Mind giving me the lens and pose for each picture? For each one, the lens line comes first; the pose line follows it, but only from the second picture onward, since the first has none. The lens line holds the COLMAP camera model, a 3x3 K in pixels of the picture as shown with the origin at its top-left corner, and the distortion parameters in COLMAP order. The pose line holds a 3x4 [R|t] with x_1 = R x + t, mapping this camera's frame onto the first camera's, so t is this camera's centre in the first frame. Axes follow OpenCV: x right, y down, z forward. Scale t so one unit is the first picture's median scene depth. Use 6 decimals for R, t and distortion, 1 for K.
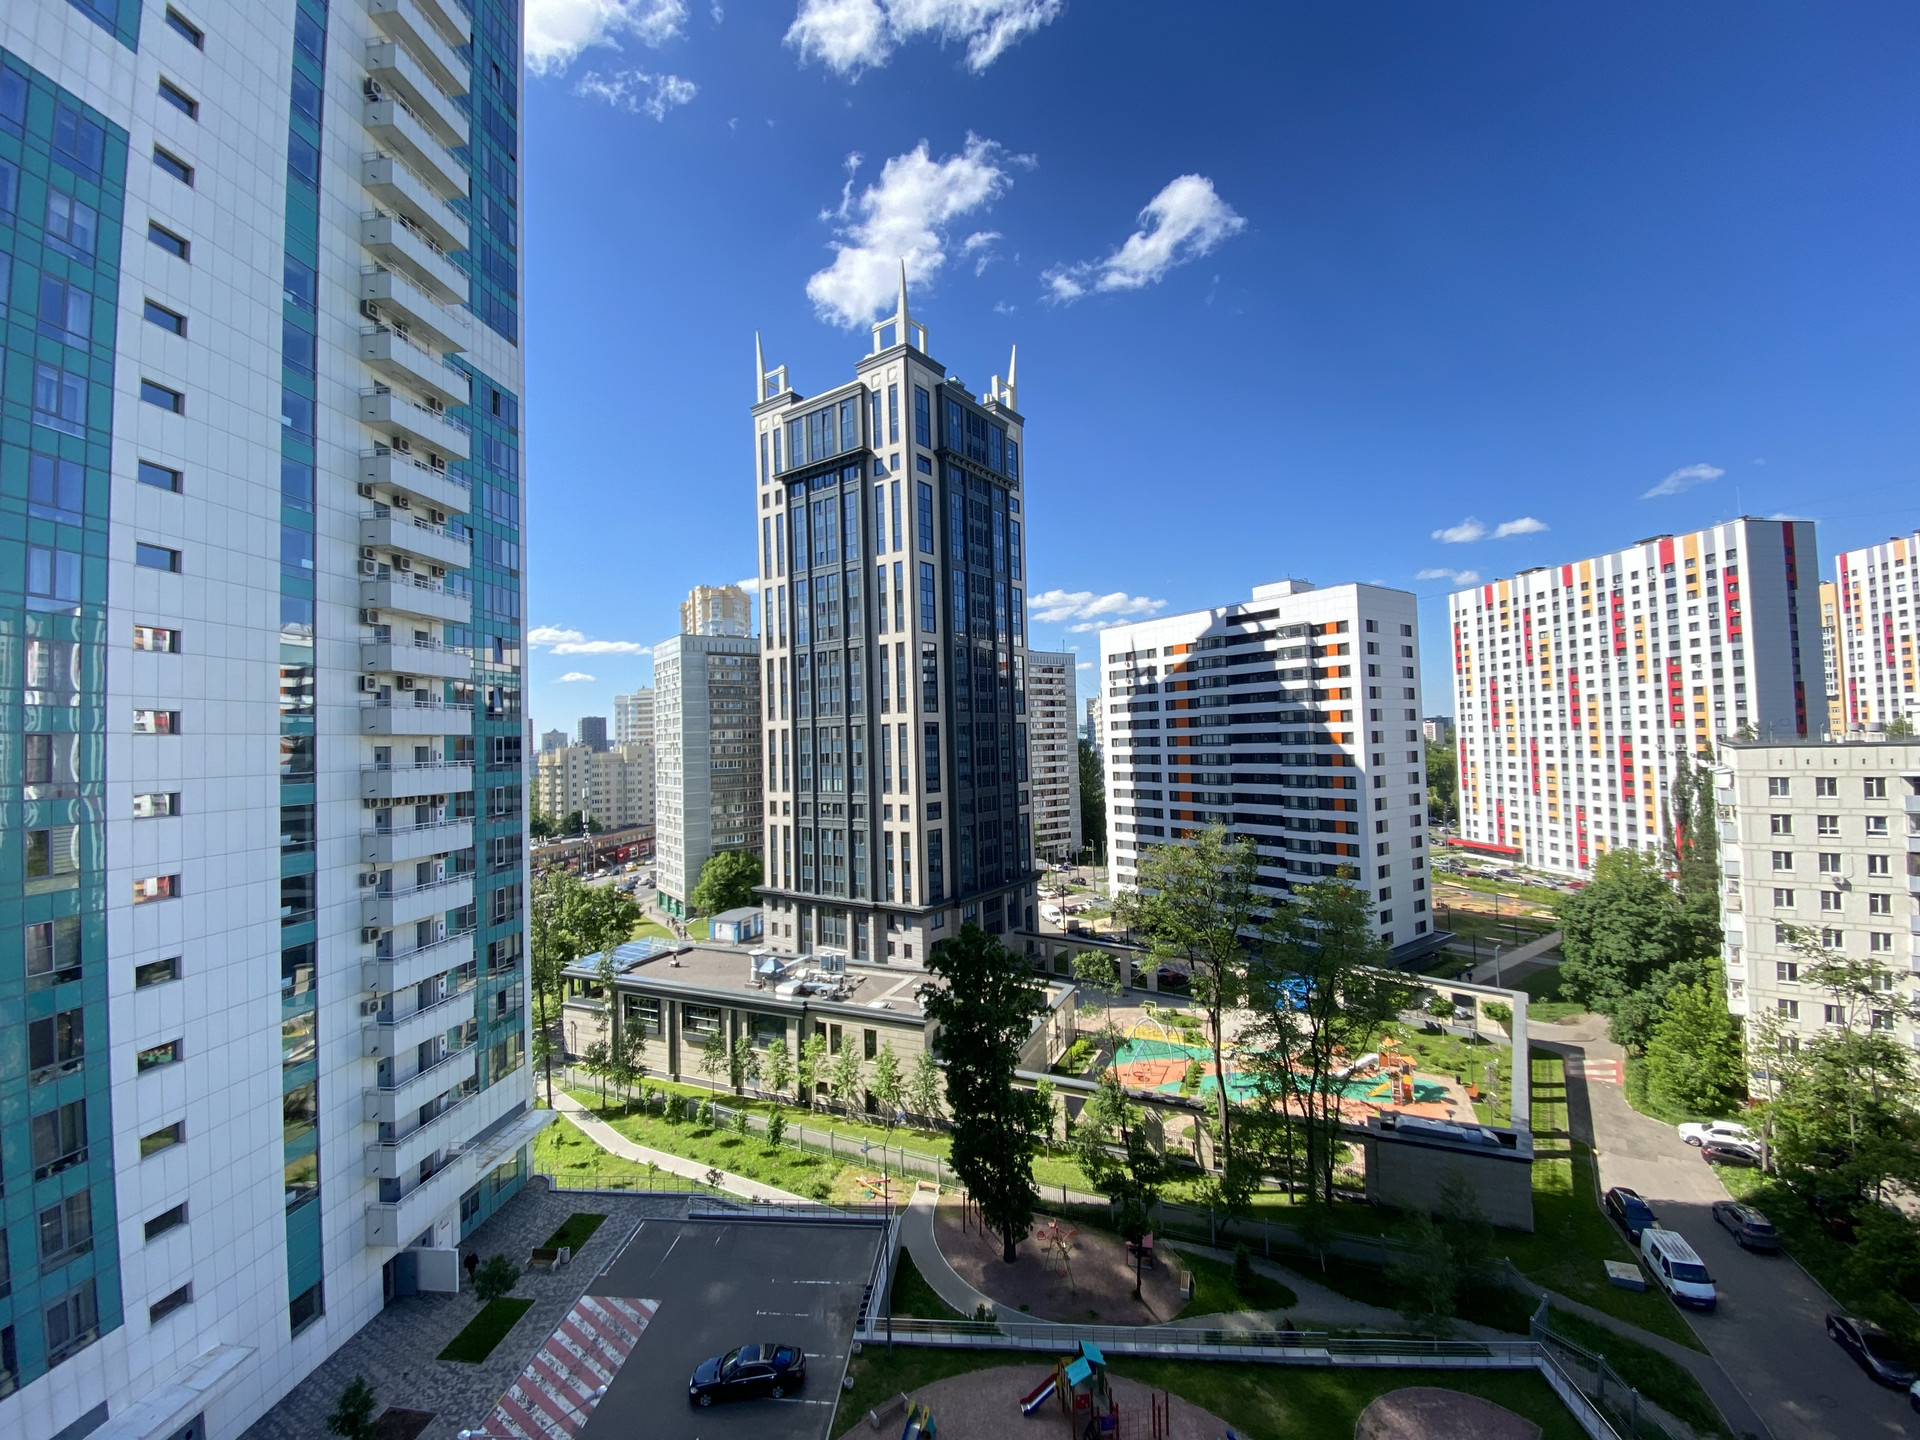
lens RADIAL K [[780.1, 0, 945.6], [0, 780.1, 724.0], [0, 0, 1]] dist [-0.000414, -0.011277]
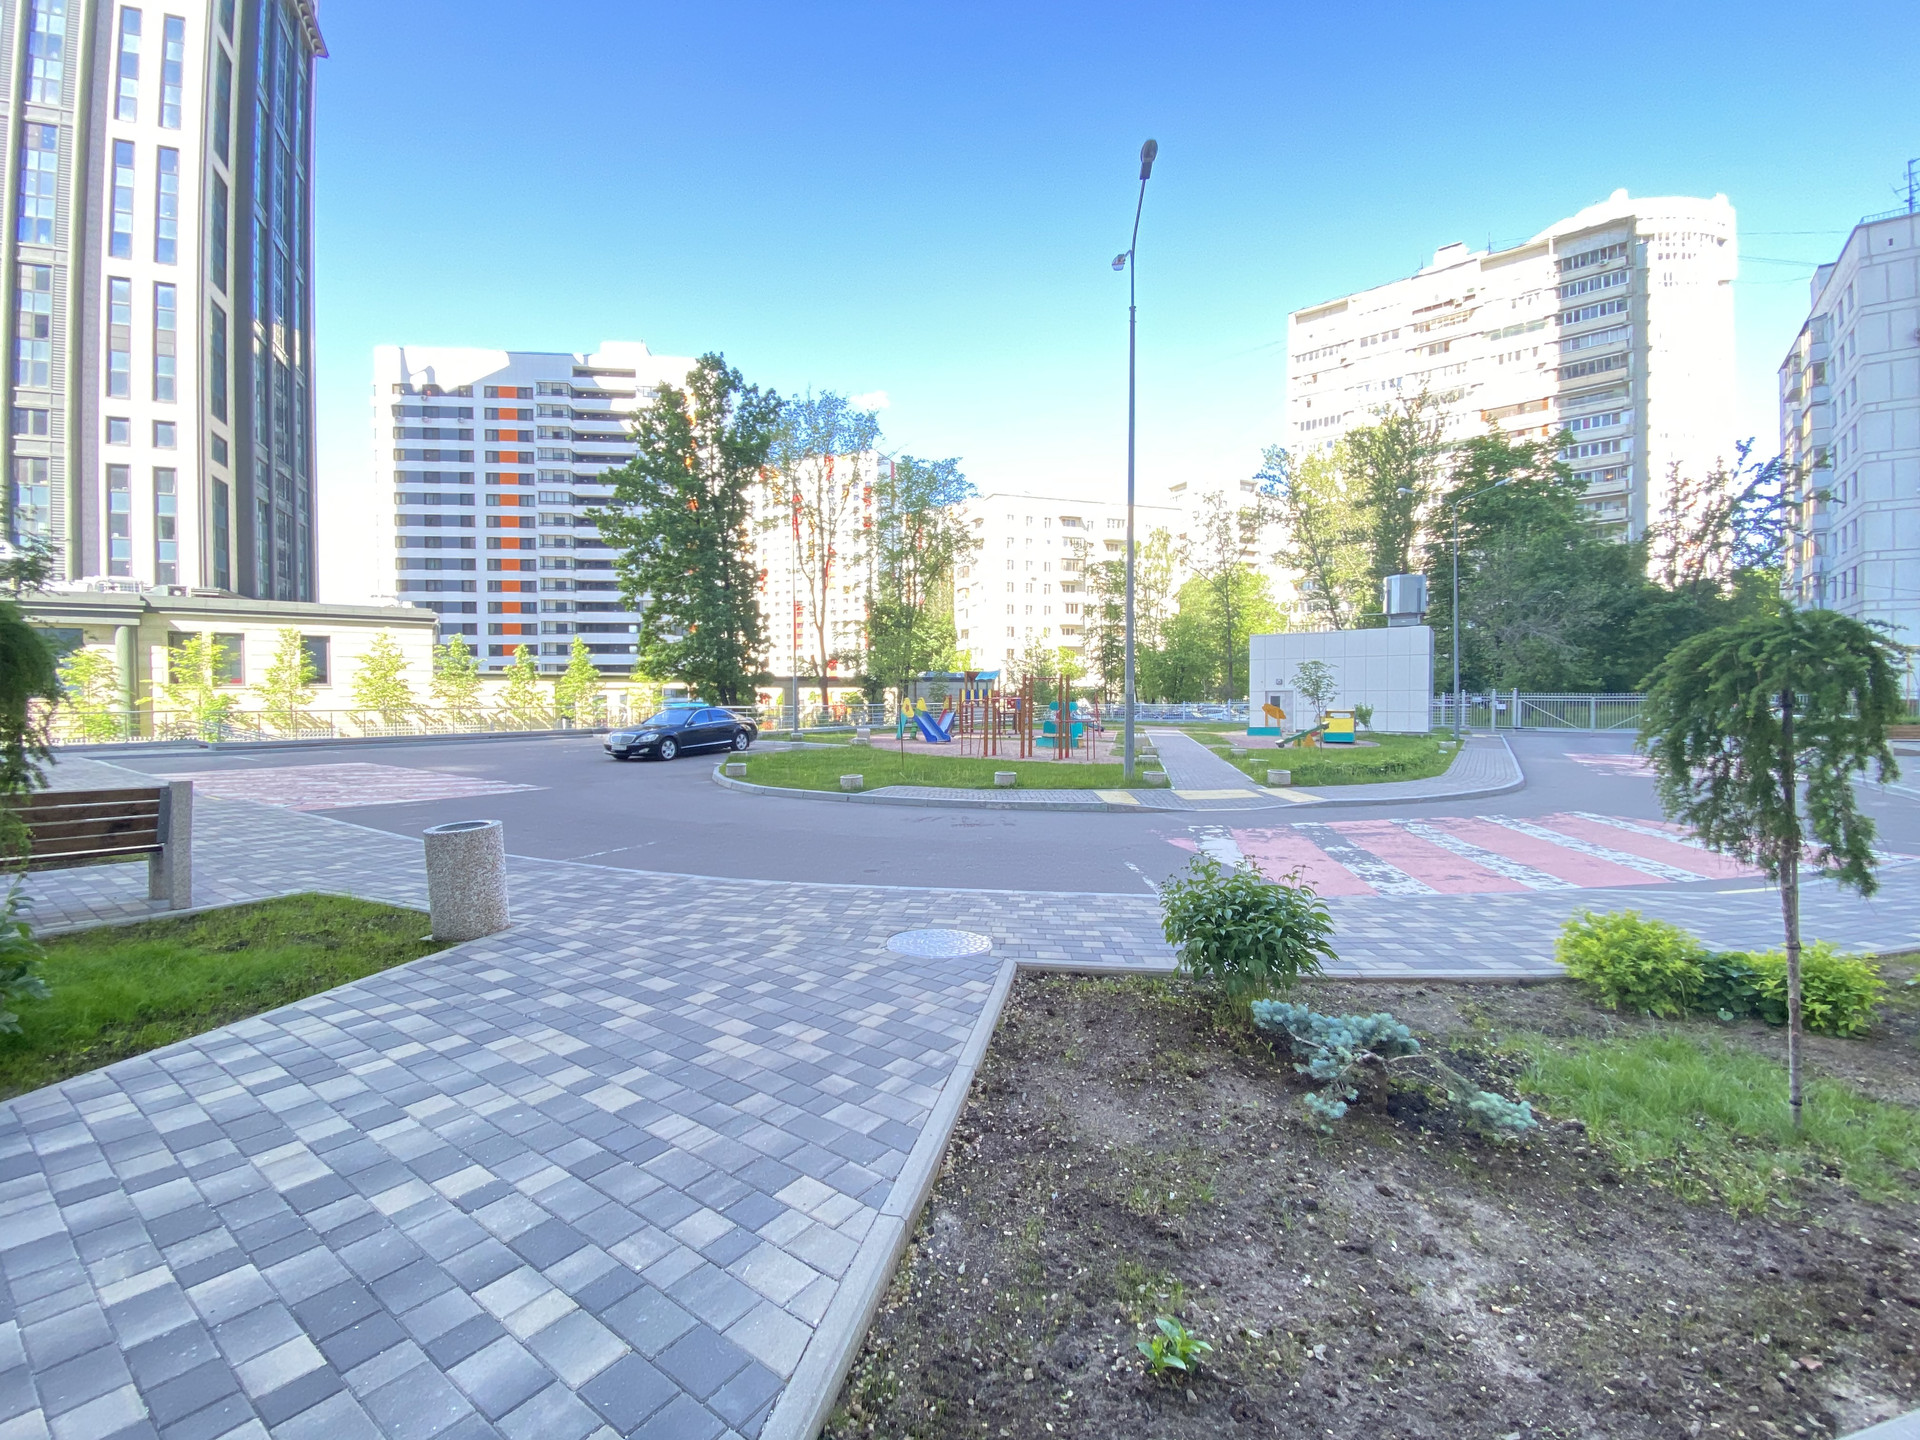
lens RADIAL K [[780.1, 0, 943.7], [0, 780.1, 719.8], [0, 0, 1]] dist [-0.000414, -0.011277]
pose [[0.473384, 0.008975, 0.880810, -0.807424], [-0.018826, 0.999823, -0.000070, 0.912228], [-0.880655, -0.016549, 0.473469, 0.573893]]
